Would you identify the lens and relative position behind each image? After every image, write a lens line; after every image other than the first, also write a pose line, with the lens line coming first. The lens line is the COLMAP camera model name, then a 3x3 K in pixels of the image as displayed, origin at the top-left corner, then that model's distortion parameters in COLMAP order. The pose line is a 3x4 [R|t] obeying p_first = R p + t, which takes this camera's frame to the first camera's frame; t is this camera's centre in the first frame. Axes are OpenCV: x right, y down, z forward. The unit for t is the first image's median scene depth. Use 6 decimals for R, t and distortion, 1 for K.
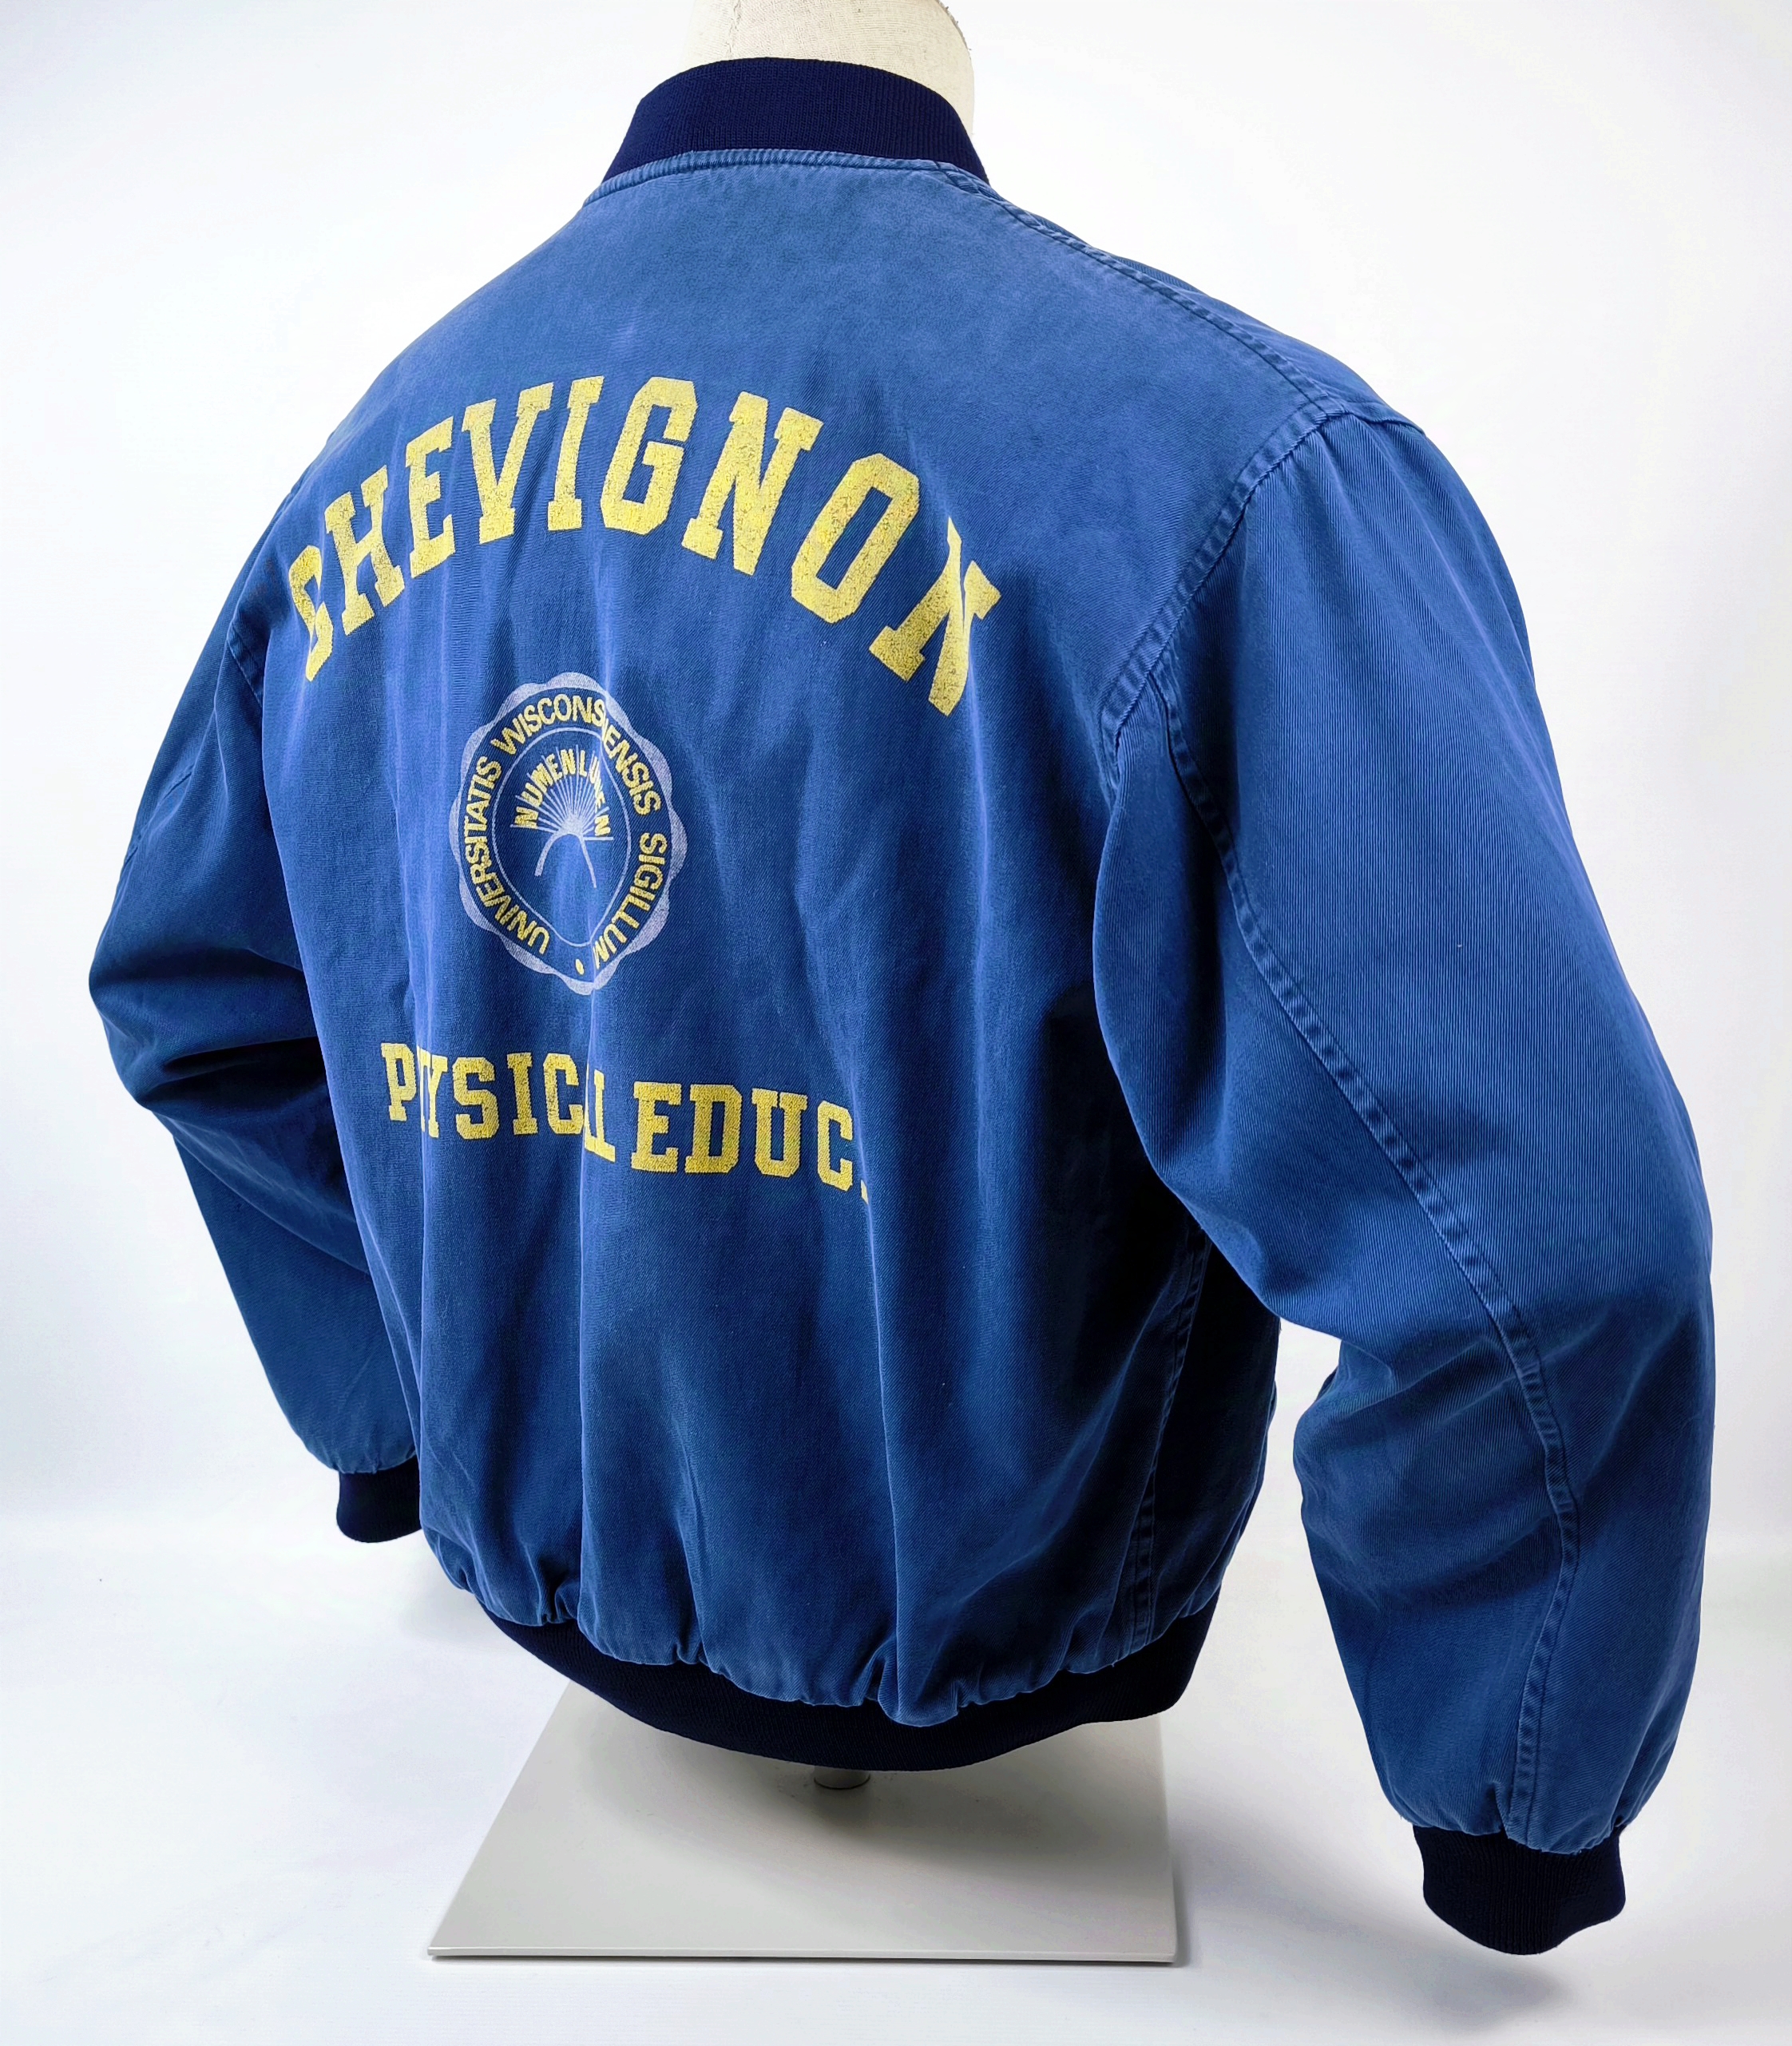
lens RADIAL K [[2413.0, 0, 1069.0], [0, 2413.0, 1008.5], [0, 0, 1]] dist [0.249128, 0.000000]
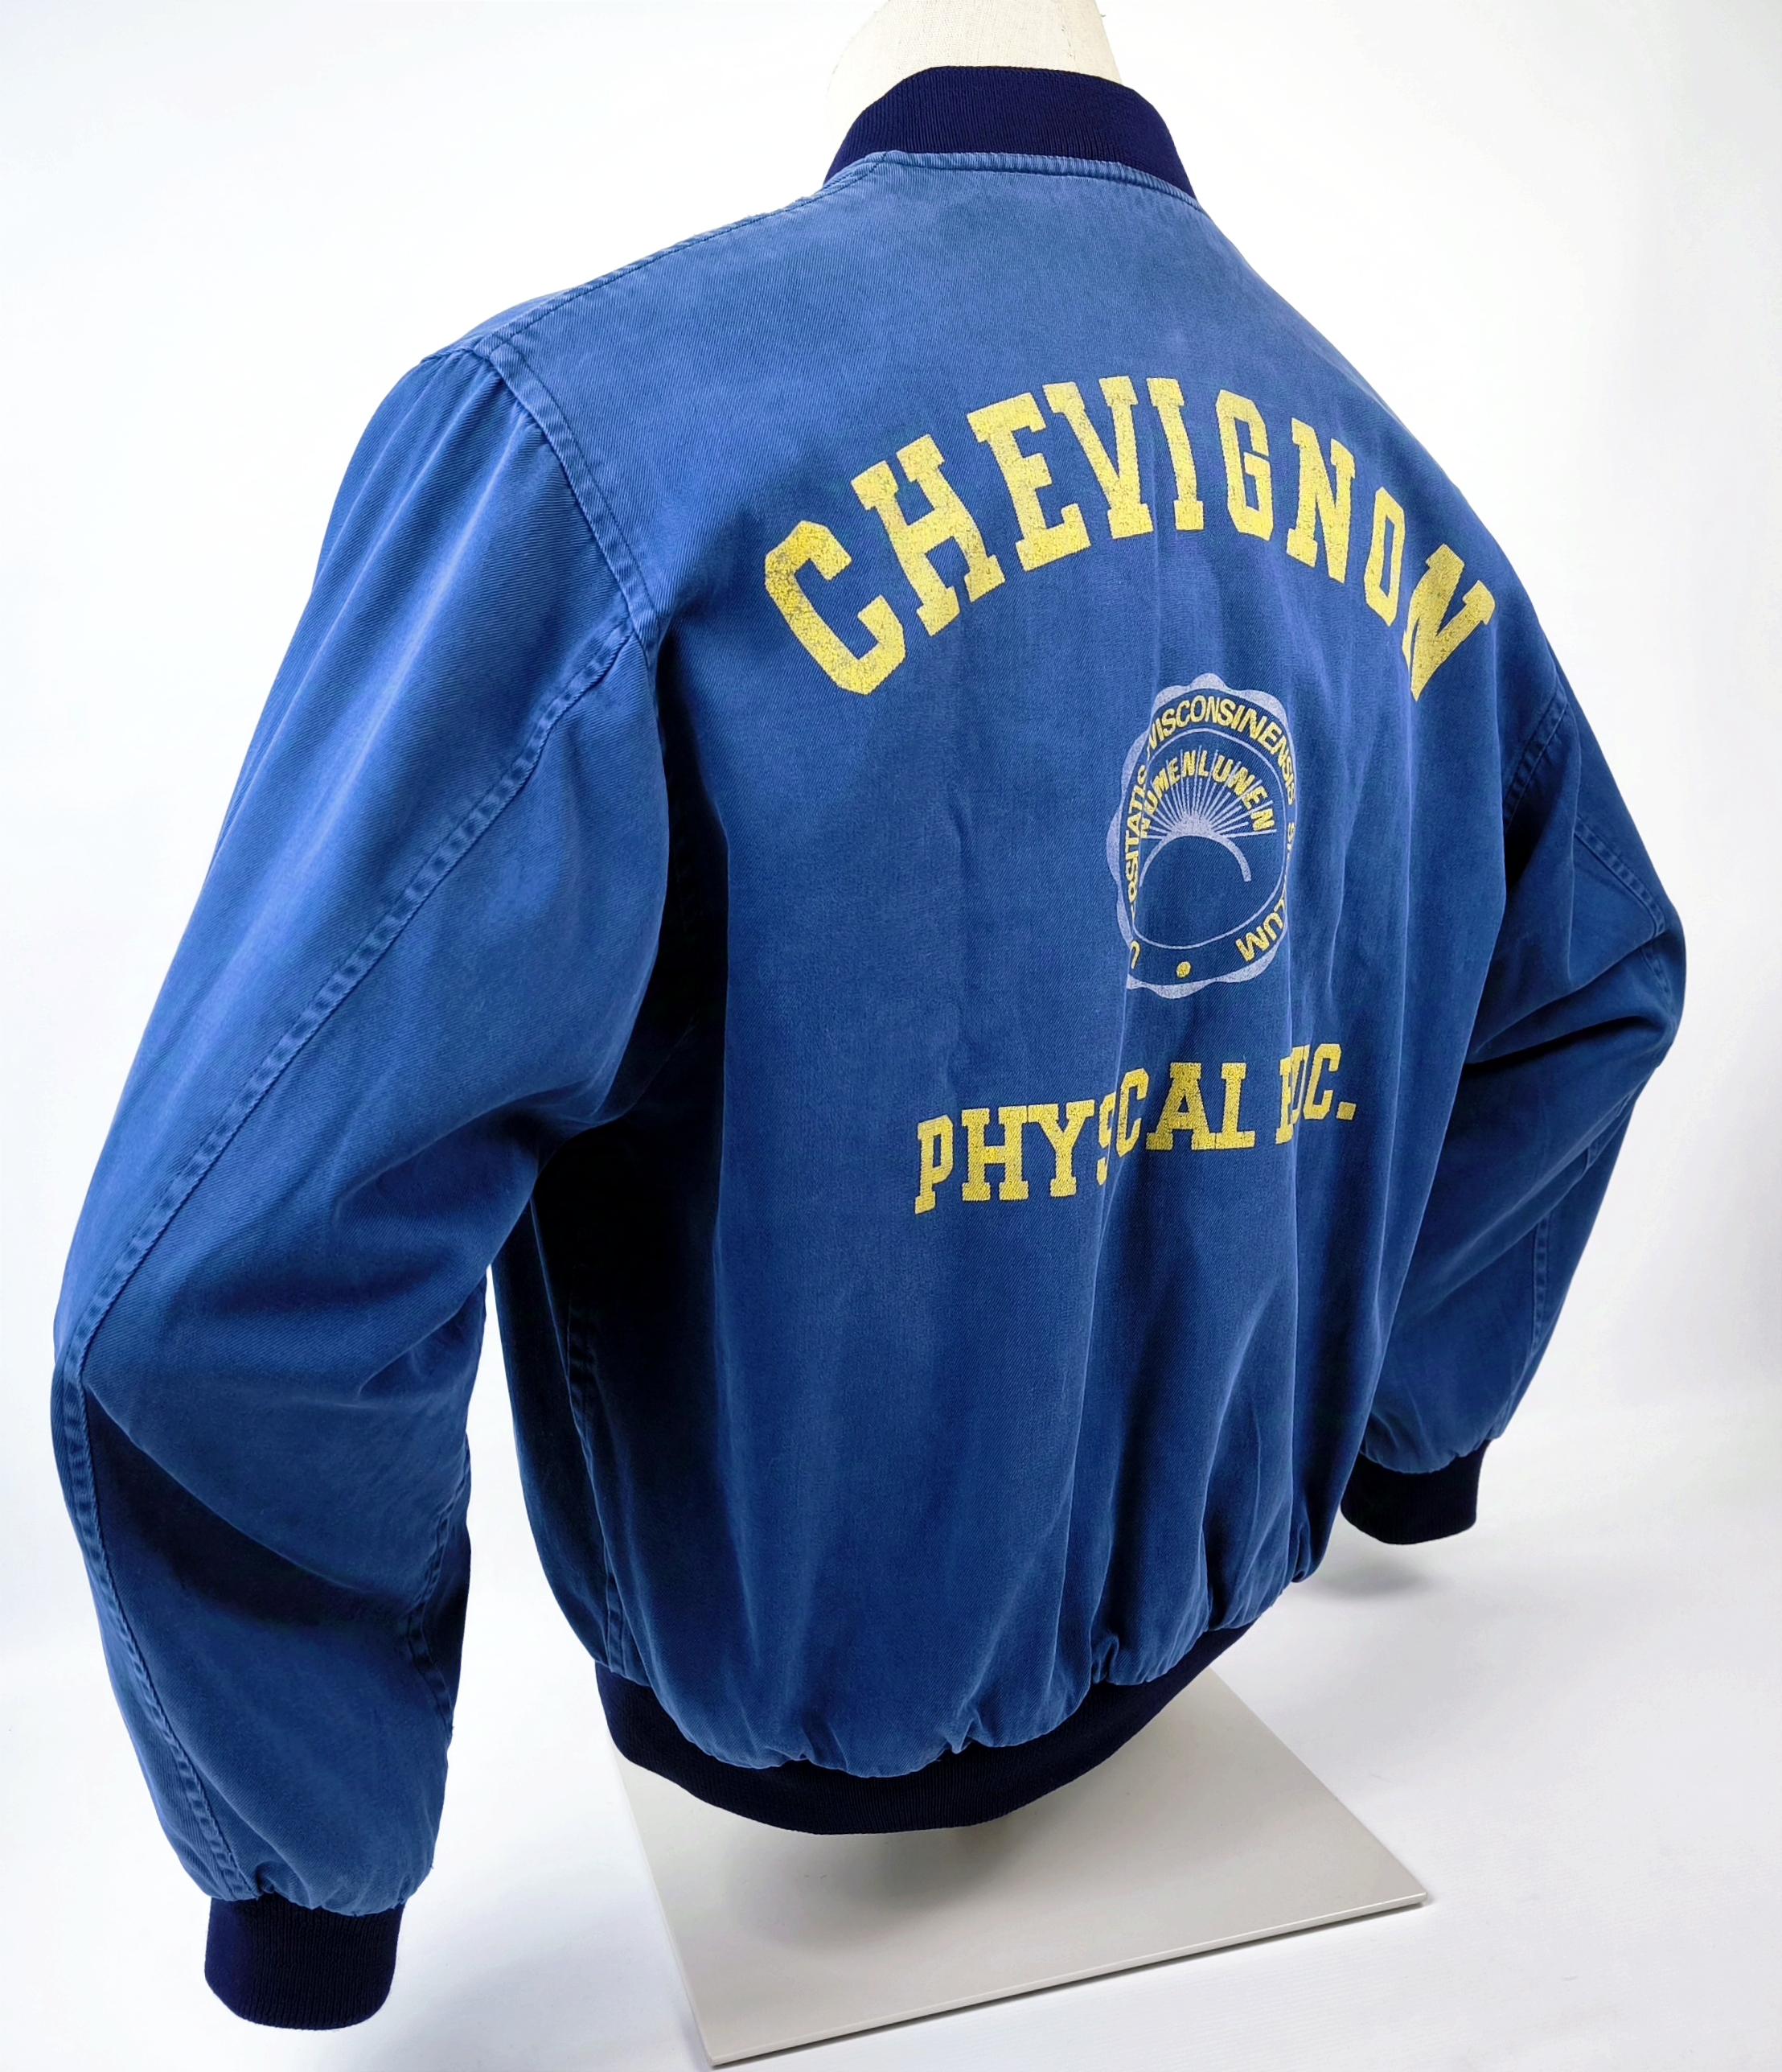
lens RADIAL K [[2357.8, 0, 882.5], [0, 2357.8, 1023.3], [0, 0, 1]] dist [0.117187, 0.000000]
pose [[0.155037, -0.148991, 0.976609, -1.183539], [0.139379, 0.981973, 0.127683, -0.138278], [-0.978027, 0.116323, 0.173009, 0.974771]]
